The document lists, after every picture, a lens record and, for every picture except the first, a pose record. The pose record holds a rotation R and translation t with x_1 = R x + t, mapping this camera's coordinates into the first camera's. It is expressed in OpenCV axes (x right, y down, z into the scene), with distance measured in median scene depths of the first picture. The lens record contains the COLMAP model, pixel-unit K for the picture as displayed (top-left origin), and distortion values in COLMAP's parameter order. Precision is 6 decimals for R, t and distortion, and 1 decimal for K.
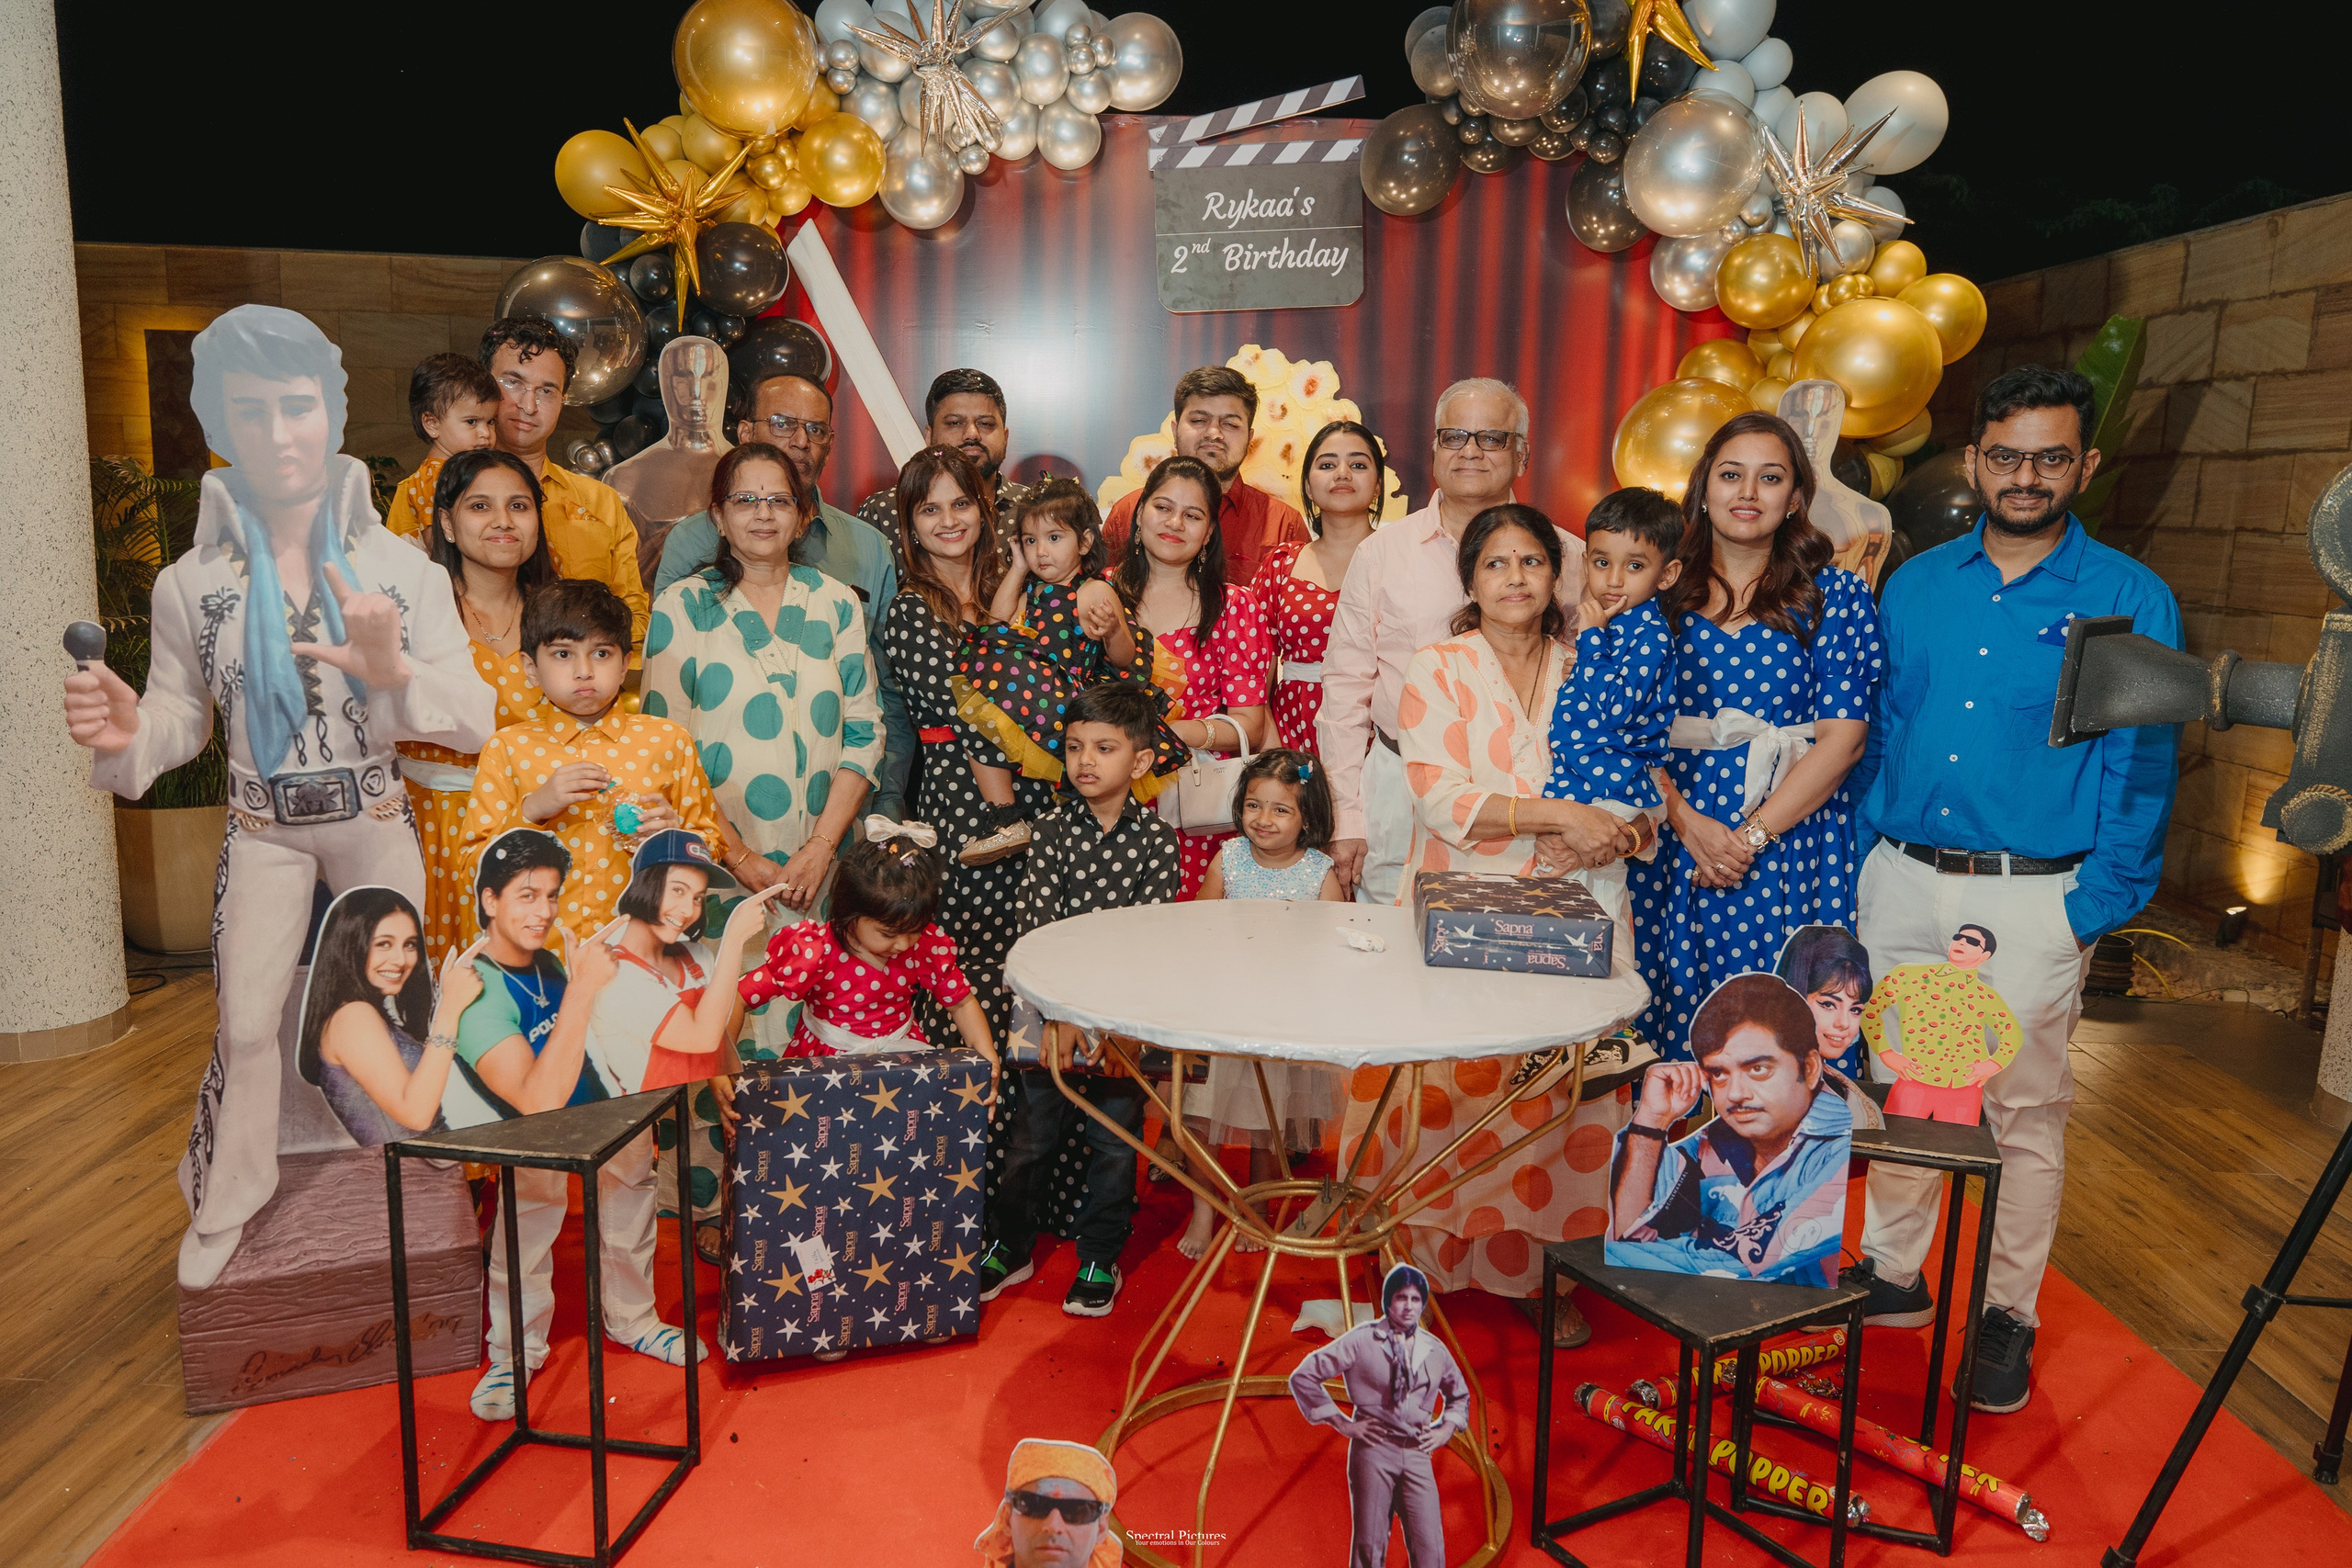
lens RADIAL K [[1808.2, 0, 1116.3], [0, 1808.2, 815.6], [0, 0, 1]] dist [-0.000437, 0.013308]
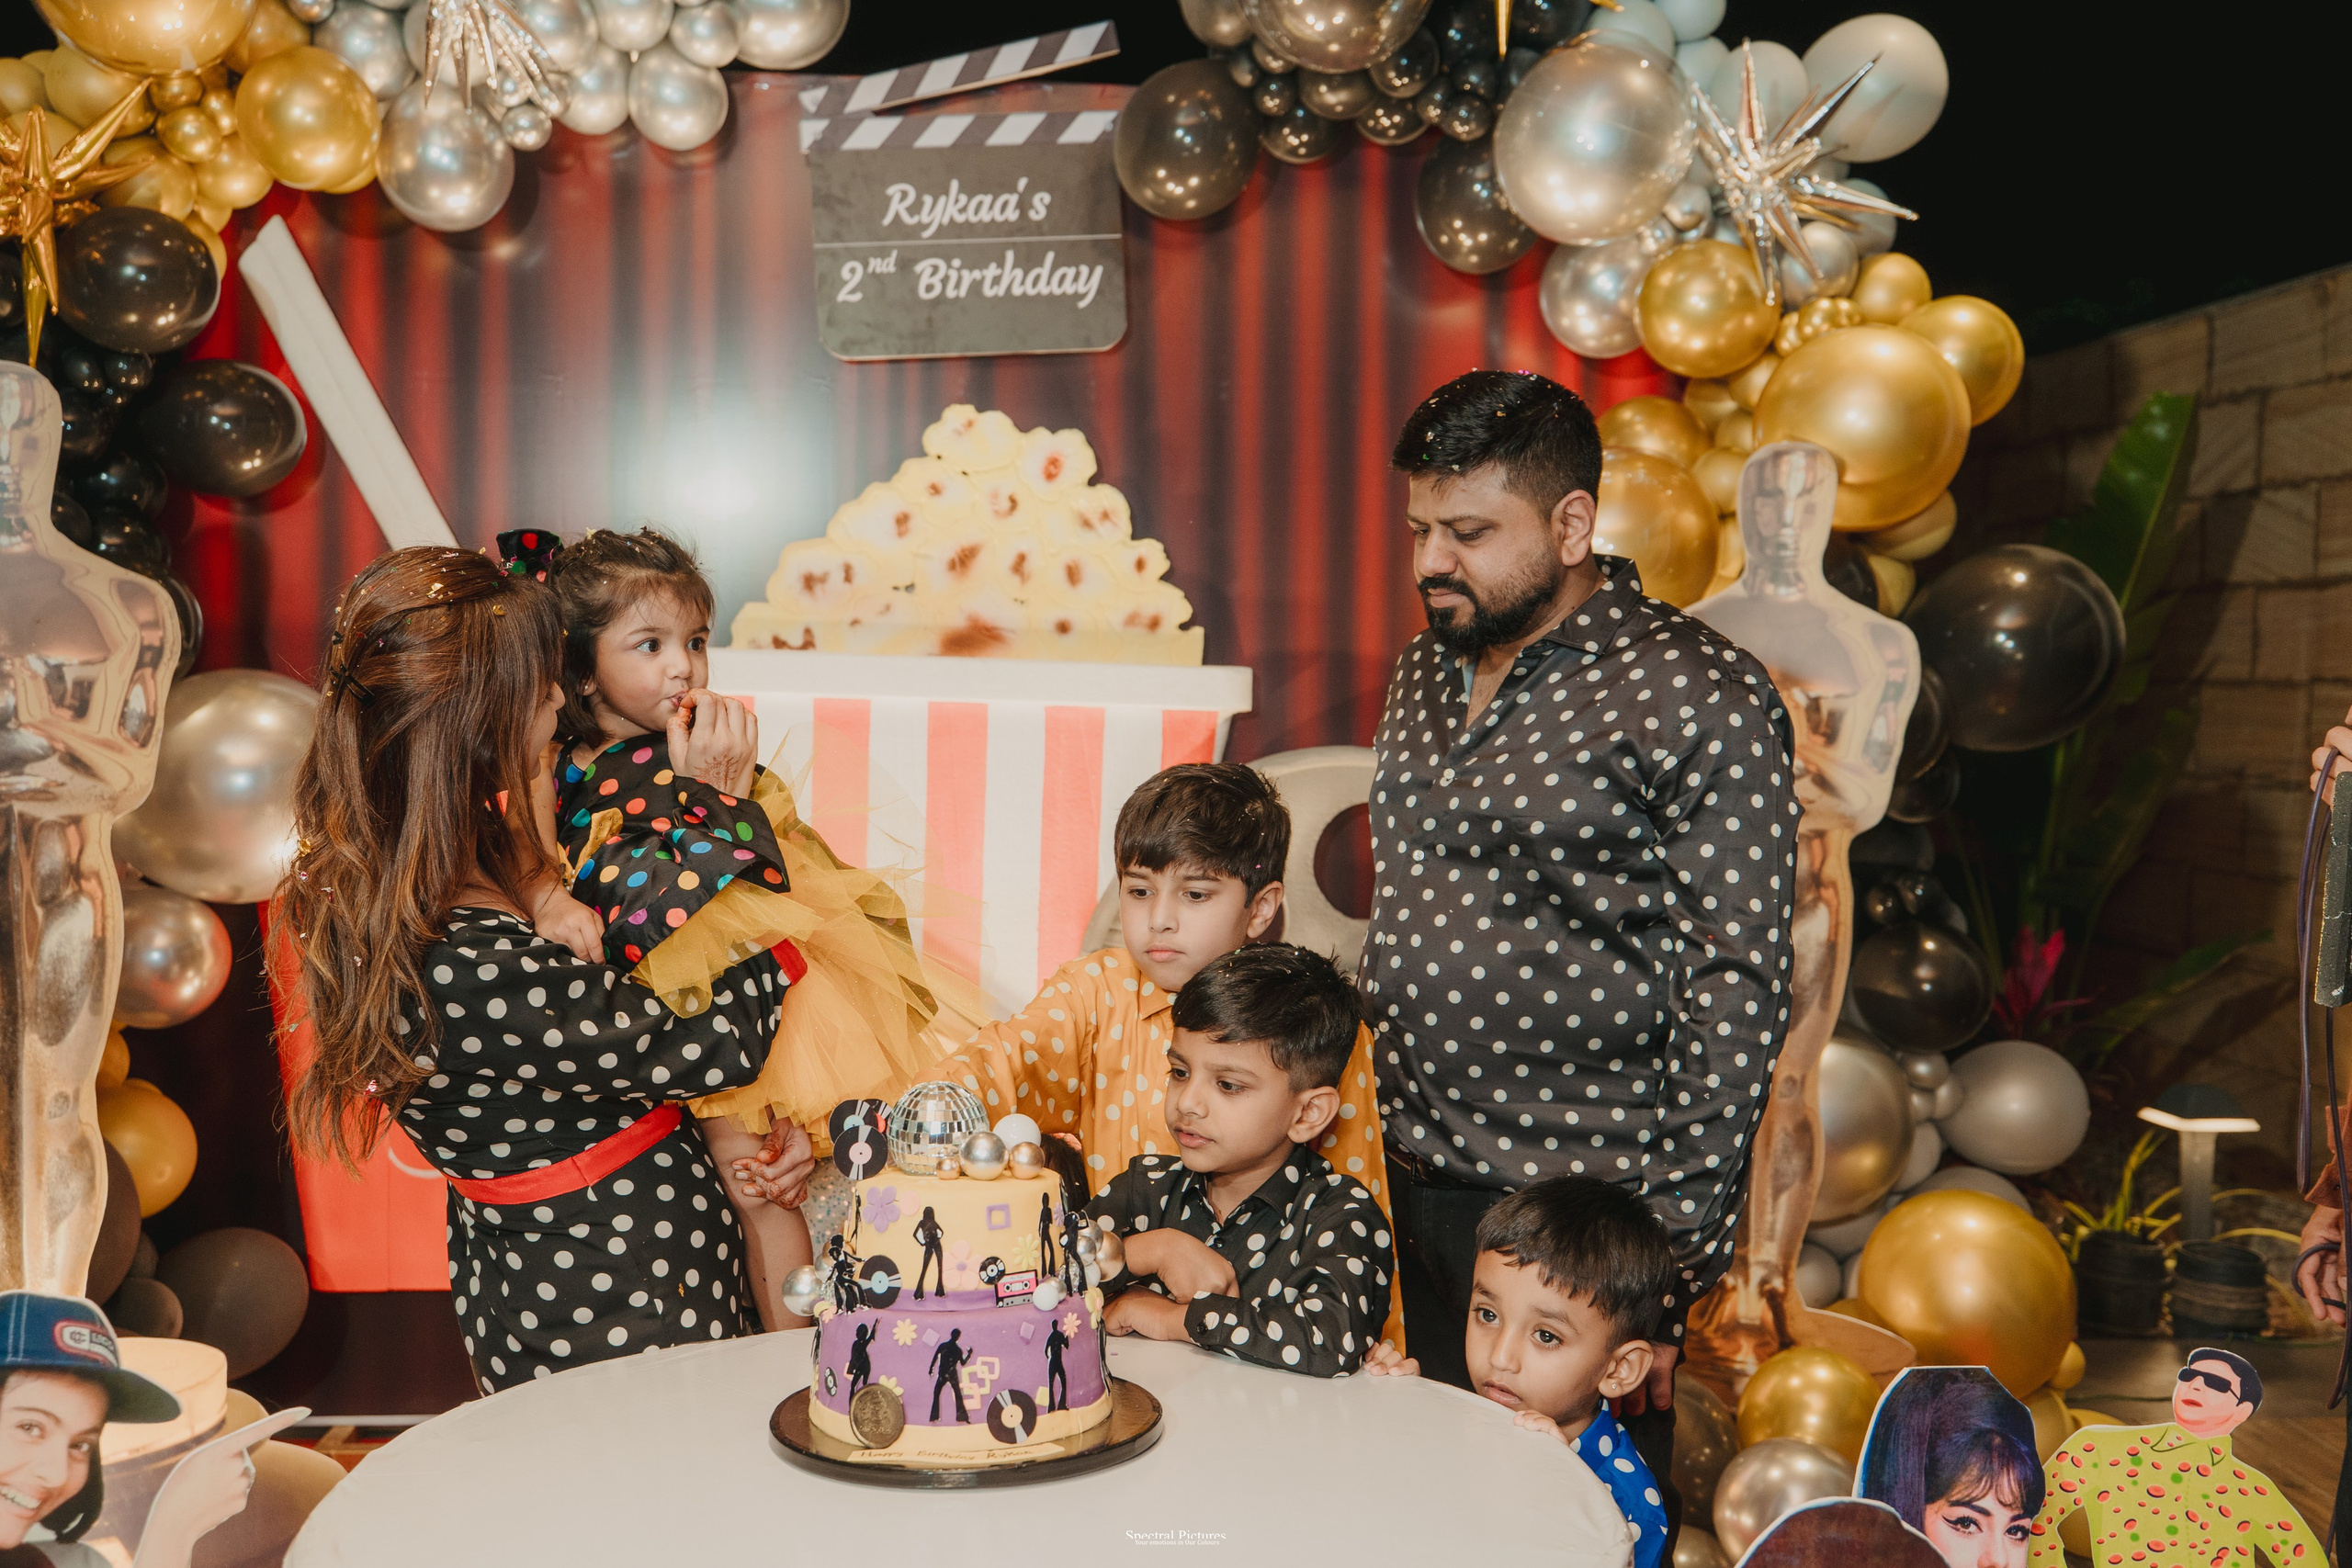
lens RADIAL K [[2209.8, 0, 1154.0], [0, 2209.8, 778.1], [0, 0, 1]] dist [0.017448, 0.000000]
pose [[0.994195, -0.015767, 0.106428, 0.059494], [0.029577, 0.991144, -0.129455, -0.018133], [-0.103444, 0.131852, 0.985857, 0.219253]]
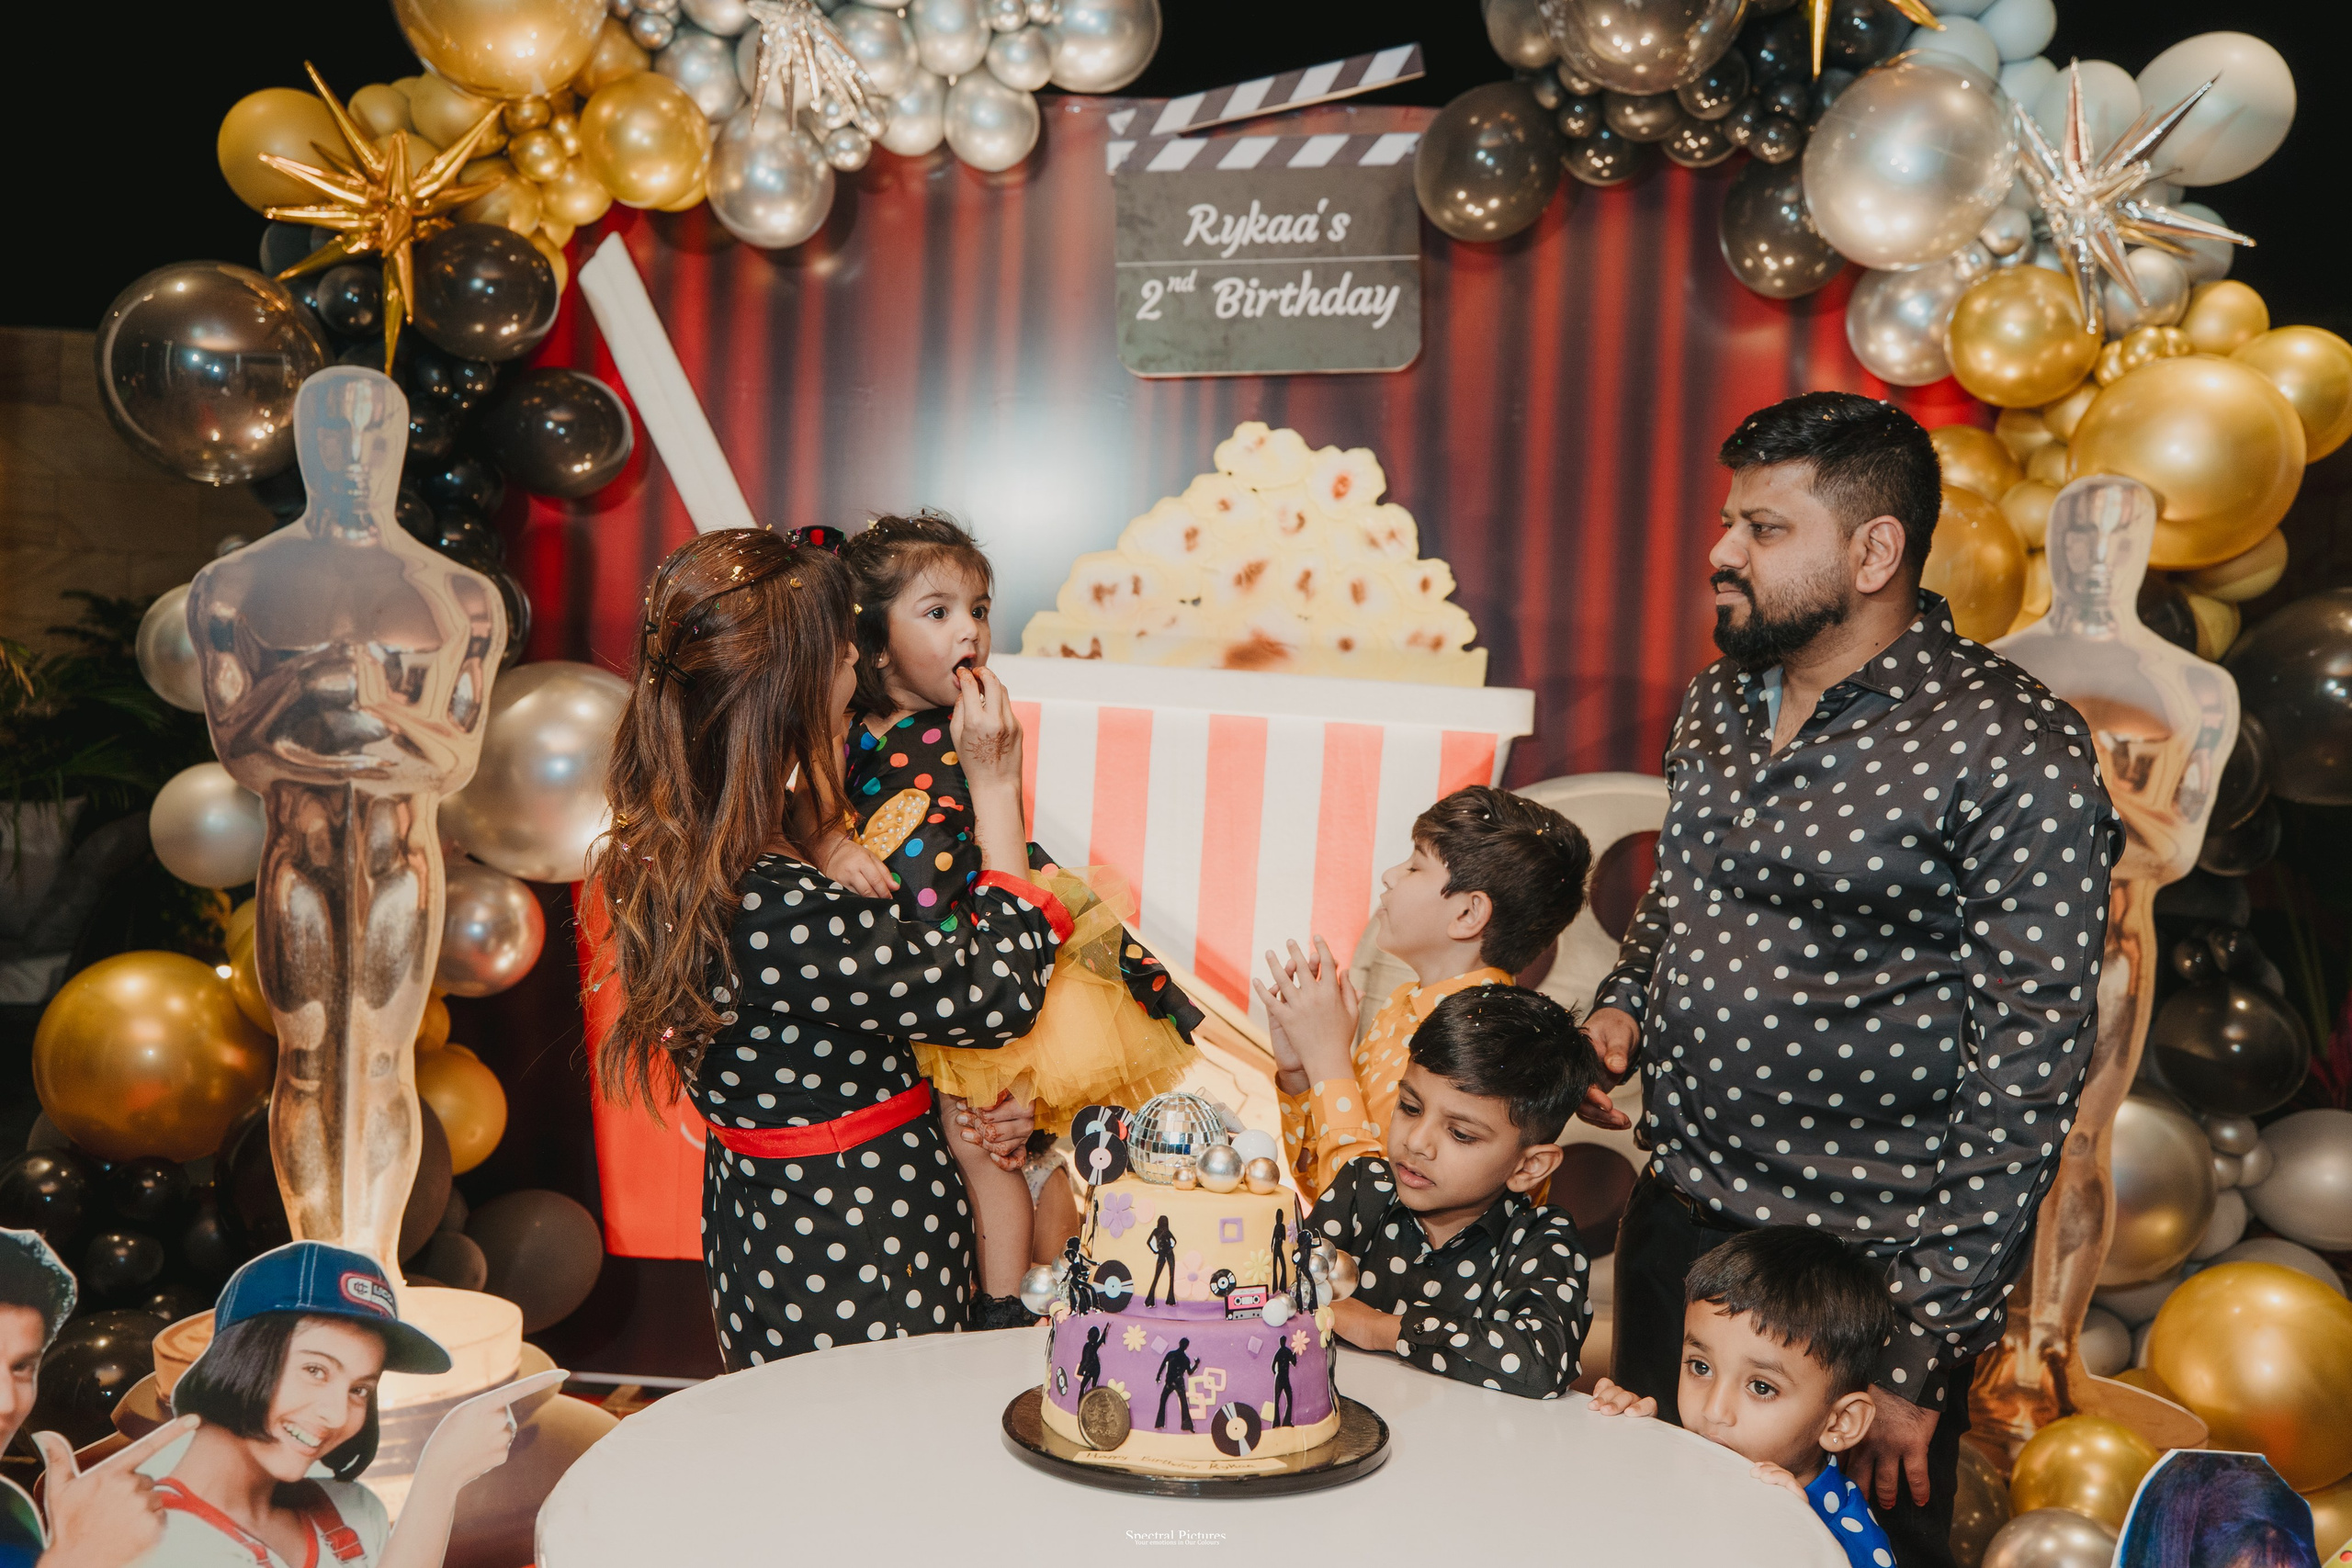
lens RADIAL K [[2184.4, 0, 1174.7], [0, 2184.4, 777.3], [0, 0, 1]] dist [0.017012, 0.000000]
pose [[0.999552, 0.022863, -0.019340, 0.067488], [-0.025276, 0.990463, -0.135439, -0.019463], [0.016059, 0.135867, 0.990597, 0.220650]]
